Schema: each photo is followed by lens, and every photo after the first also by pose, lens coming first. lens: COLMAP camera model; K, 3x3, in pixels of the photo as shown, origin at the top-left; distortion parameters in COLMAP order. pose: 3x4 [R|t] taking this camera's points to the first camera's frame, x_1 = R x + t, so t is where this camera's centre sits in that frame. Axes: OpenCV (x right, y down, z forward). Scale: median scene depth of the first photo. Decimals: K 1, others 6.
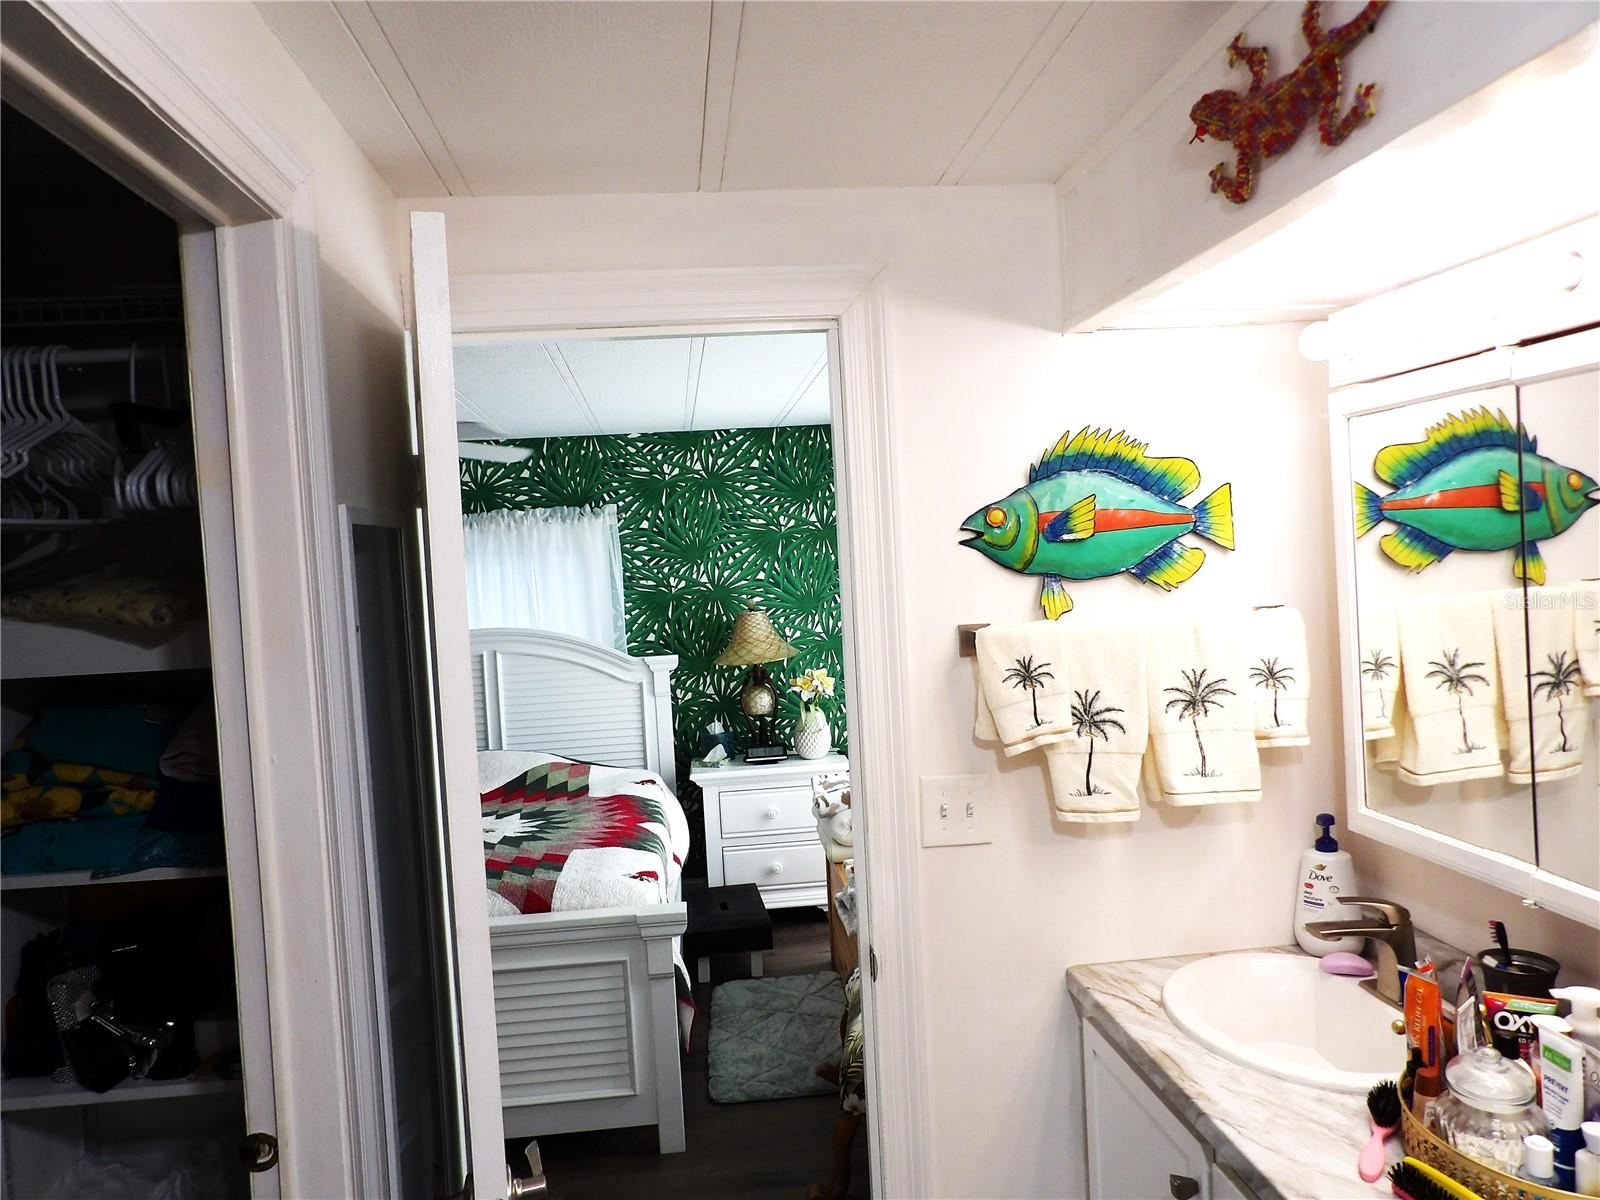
lens RADIAL K [[1148.1, 0, 799.8], [0, 1148.1, 598.2], [0, 0, 1]] dist [-0.033969, 0.042410]
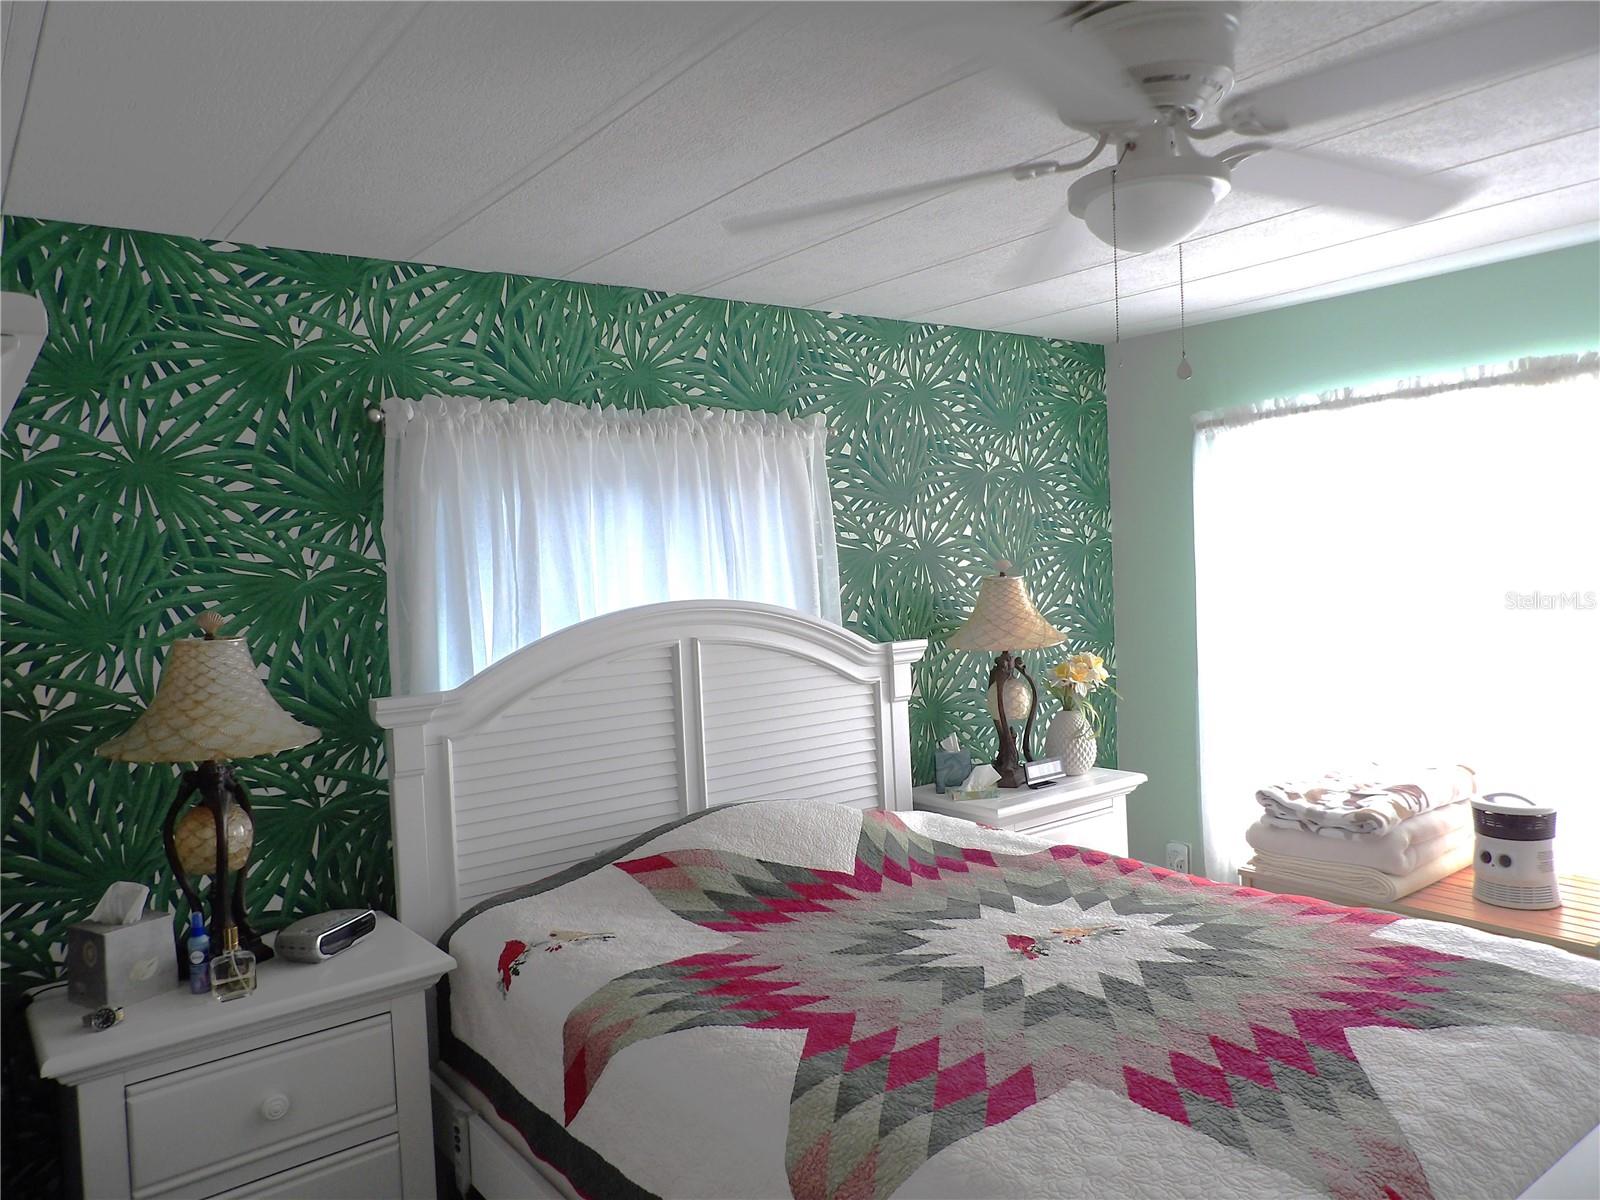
lens RADIAL K [[1148.1, 0, 785.3], [0, 1148.1, 606.3], [0, 0, 1]] dist [-0.033969, 0.042410]
pose [[0.852642, -0.006411, 0.522457, -0.526593], [0.014556, 0.999828, -0.011487, 0.036030], [-0.522293, 0.017399, 0.852588, 0.451665]]
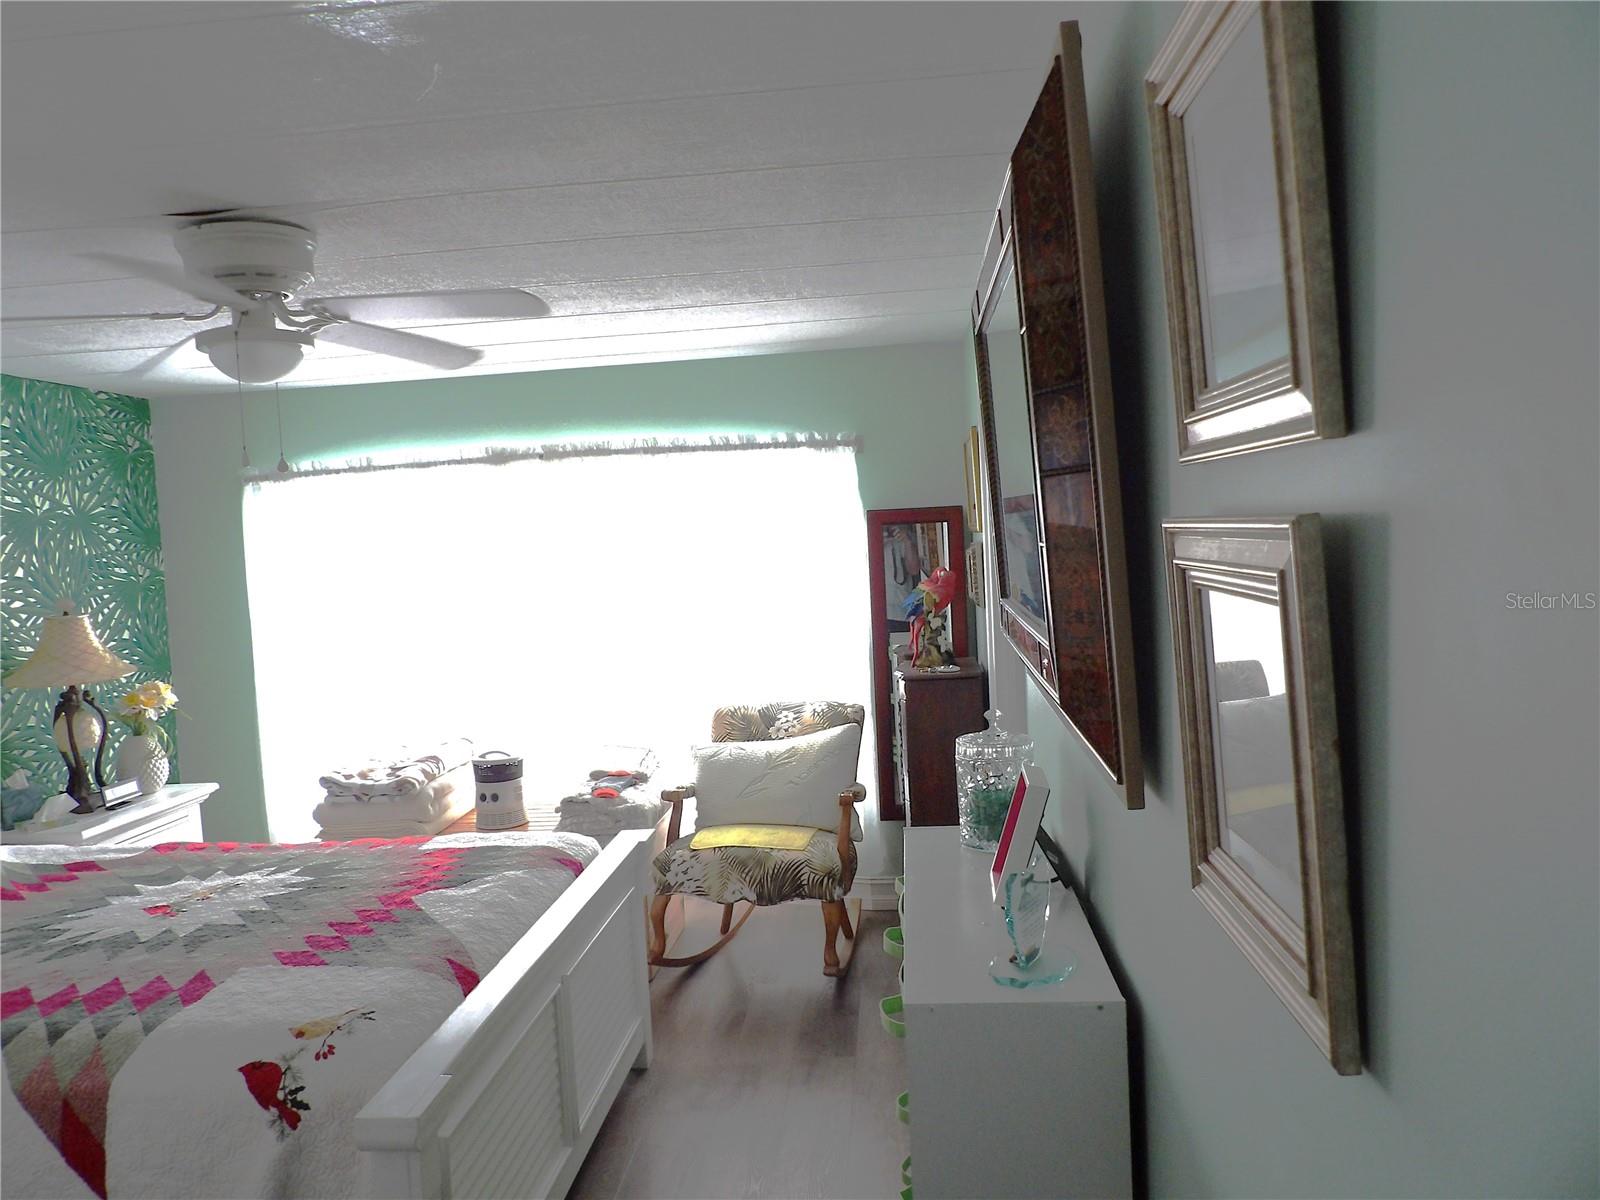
lens RADIAL K [[1148.1, 0, 803.8], [0, 1148.1, 596.4], [0, 0, 1]] dist [-0.033969, 0.042410]
pose [[0.181832, -0.007885, 0.983298, -0.687399], [0.071615, 0.997419, -0.005244, 0.037255], [-0.980718, 0.071372, 0.181927, 0.375254]]
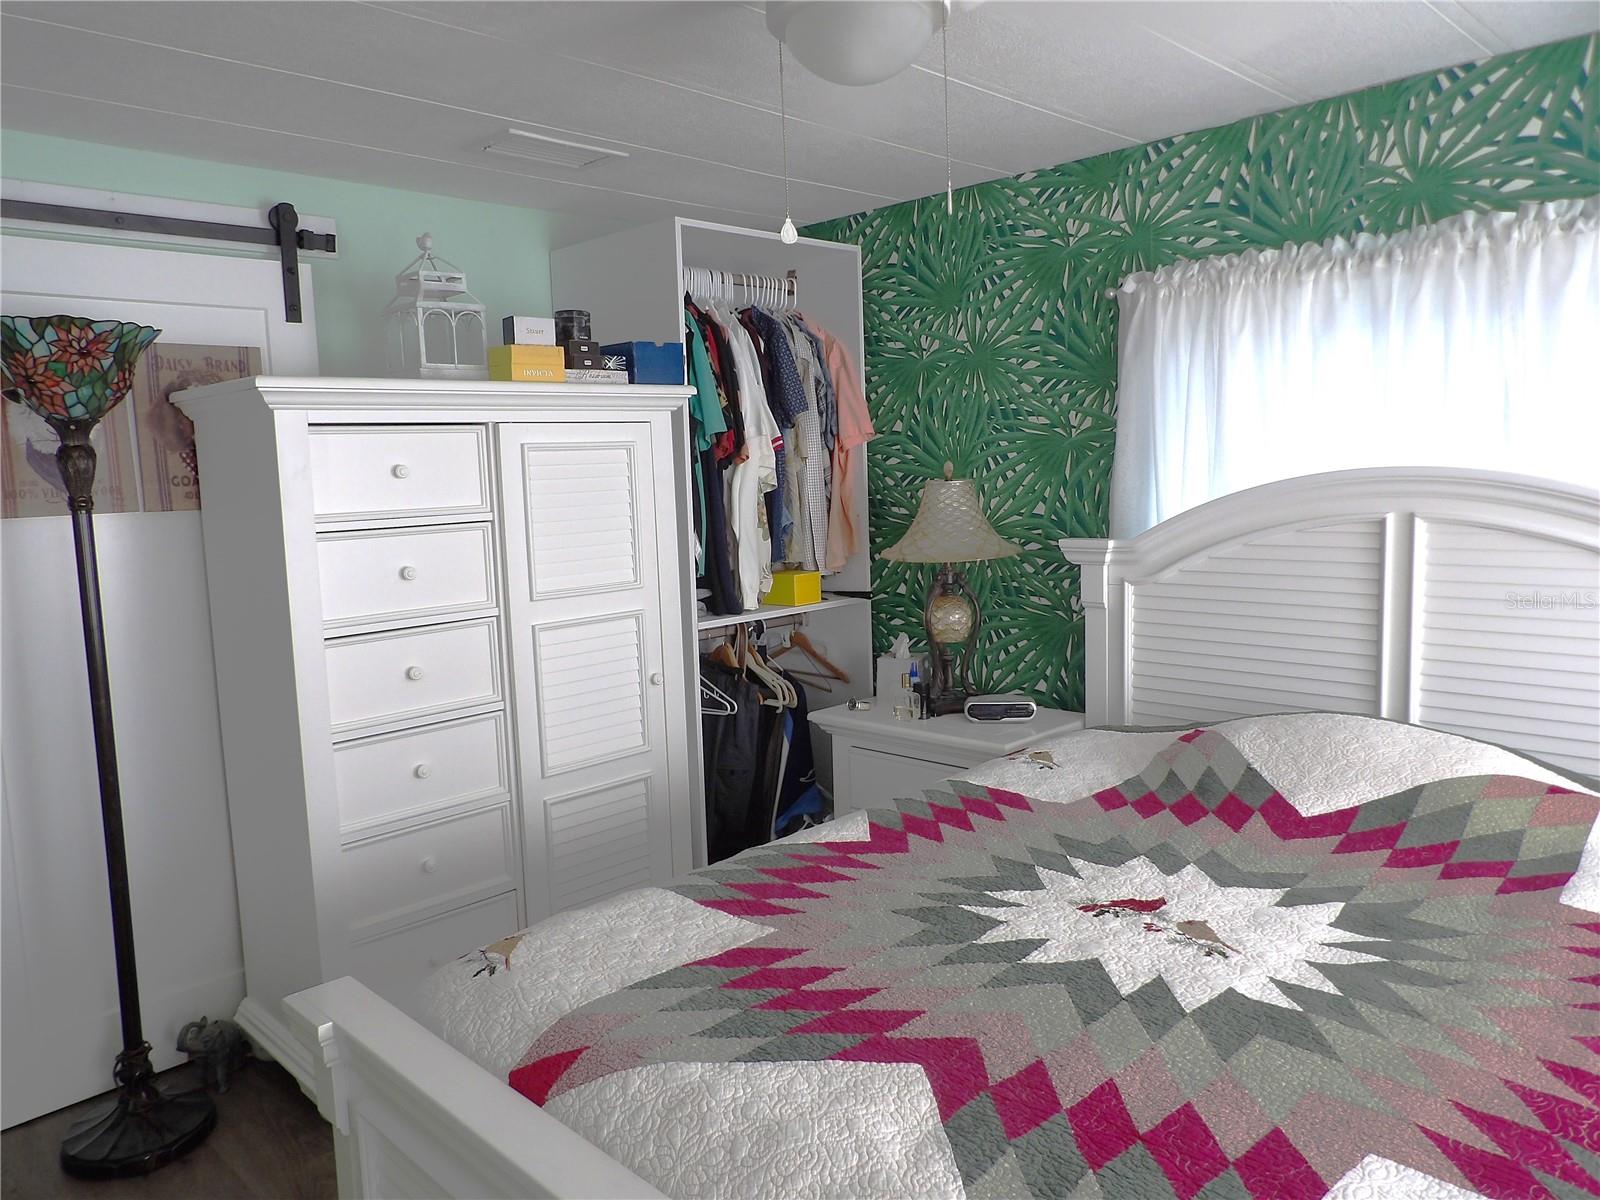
lens RADIAL K [[1148.1, 0, 788.8], [0, 1148.1, 605.7], [0, 0, 1]] dist [-0.033969, 0.042410]
pose [[0.626063, 0.125949, -0.769533, -0.051952], [-0.015234, 0.988657, 0.149419, 0.015691], [0.779623, -0.081822, 0.620880, 0.474931]]
